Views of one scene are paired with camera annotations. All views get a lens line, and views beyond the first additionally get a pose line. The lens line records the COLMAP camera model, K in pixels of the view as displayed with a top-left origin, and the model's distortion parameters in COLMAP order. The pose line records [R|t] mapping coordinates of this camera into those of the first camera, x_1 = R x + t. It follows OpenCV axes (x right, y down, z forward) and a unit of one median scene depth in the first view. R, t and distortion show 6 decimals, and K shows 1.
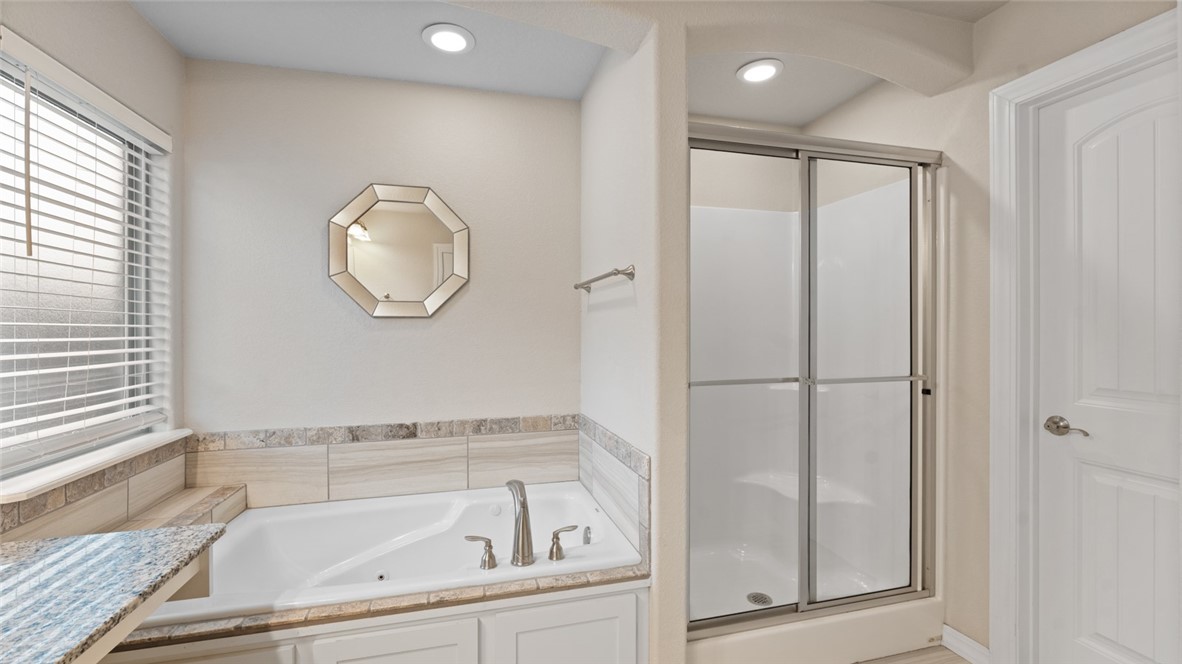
lens RADIAL K [[483.7, 0, 588.9], [0, 483.7, 329.3], [0, 0, 1]] dist [-0.002632, -0.001235]
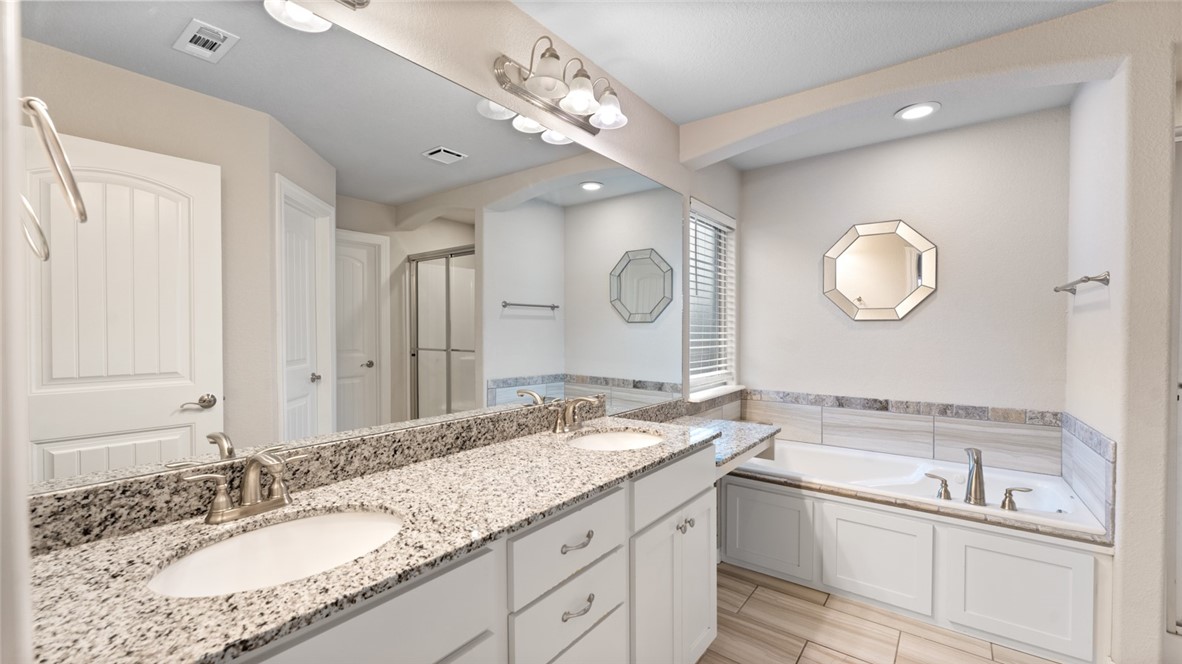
lens RADIAL K [[483.7, 0, 584.0], [0, 483.7, 330.9], [0, 0, 1]] dist [-0.002632, -0.001235]
pose [[0.618234, 0.007655, -0.785957, 0.196467], [-0.004897, 0.999971, 0.005888, 0.001062], [0.785979, 0.000209, 0.618253, -0.557138]]
